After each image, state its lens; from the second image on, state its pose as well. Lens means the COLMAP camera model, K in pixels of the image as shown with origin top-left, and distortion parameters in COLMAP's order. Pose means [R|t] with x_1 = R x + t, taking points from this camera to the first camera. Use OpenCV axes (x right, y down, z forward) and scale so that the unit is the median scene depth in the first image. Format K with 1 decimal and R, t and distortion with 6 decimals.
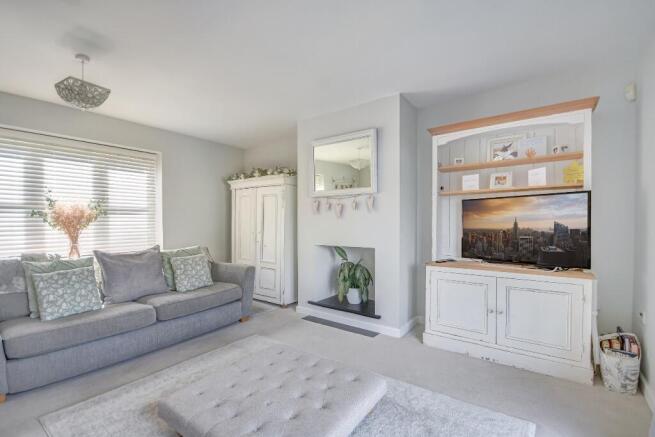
lens RADIAL K [[306.0, 0, 326.2], [0, 306.0, 222.3], [0, 0, 1]] dist [-0.000373, -0.000591]
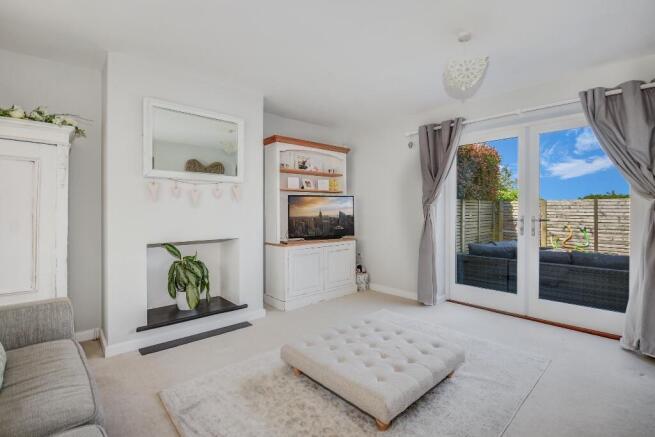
lens RADIAL K [[298.6, 0, 325.1], [0, 298.6, 214.9], [0, 0, 1]] dist [0.023564, 0.000020]
pose [[0.212397, -0.007819, 0.977152, -0.867756], [0.006501, 0.999957, 0.006589, 0.005323], [-0.977162, 0.004953, 0.212438, 0.622672]]
